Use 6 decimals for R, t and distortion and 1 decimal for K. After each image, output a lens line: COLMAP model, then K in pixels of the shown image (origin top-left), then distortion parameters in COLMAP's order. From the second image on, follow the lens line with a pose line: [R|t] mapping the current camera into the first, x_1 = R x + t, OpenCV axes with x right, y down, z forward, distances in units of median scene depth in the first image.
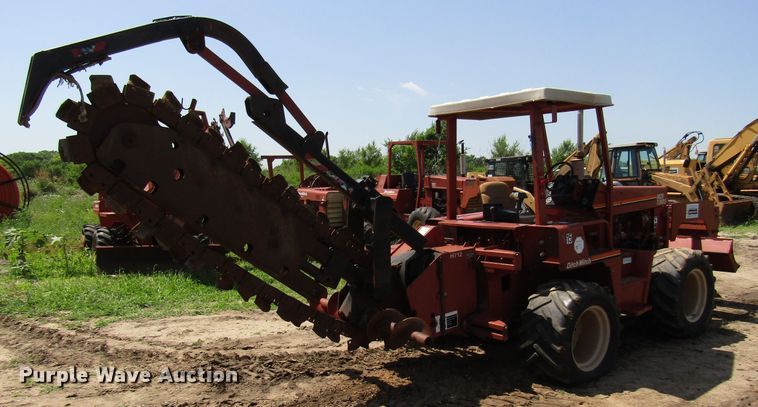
lens RADIAL K [[573.7, 0, 397.5], [0, 573.7, 258.5], [0, 0, 1]] dist [-0.000783, 0.001574]
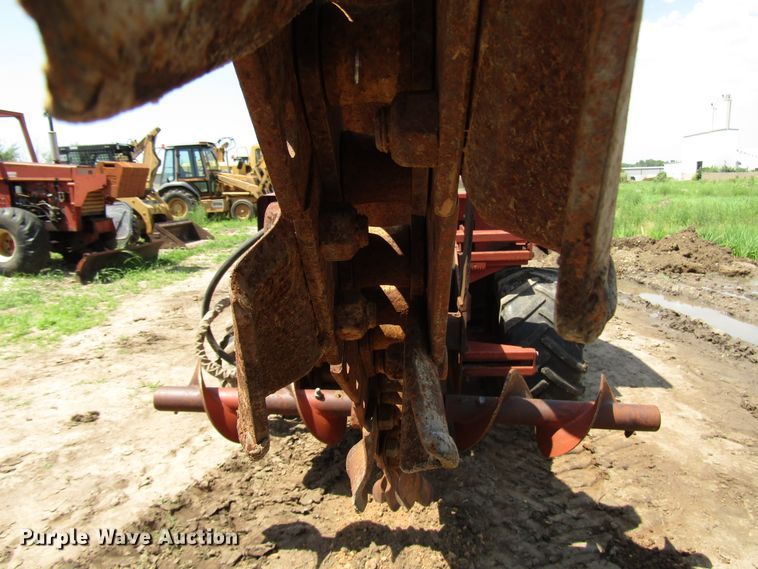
lens RADIAL K [[541.6, 0, 380.9], [0, 541.6, 283.5], [0, 0, 1]] dist [0.000422, -0.005232]
pose [[0.670995, -0.133920, 0.729267, -0.323809], [0.110661, 0.990625, 0.080096, -0.017814], [-0.733157, 0.026957, 0.679525, 0.696313]]
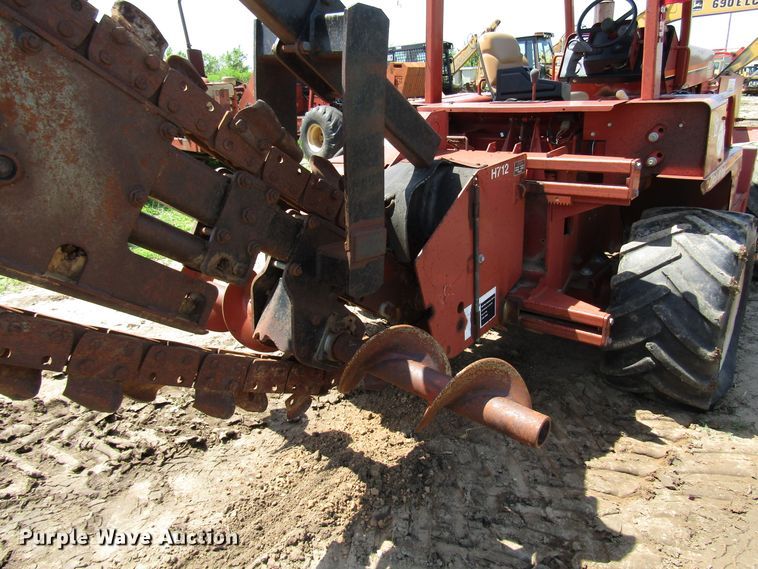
lens RADIAL K [[541.6, 0, 376.5], [0, 541.6, 283.6], [0, 0, 1]] dist [0.000422, -0.005232]
pose [[0.980736, -0.084622, 0.176059, -0.077571], [0.046435, 0.976456, 0.210661, -0.014107], [-0.189740, -0.198427, 0.961574, 0.581617]]
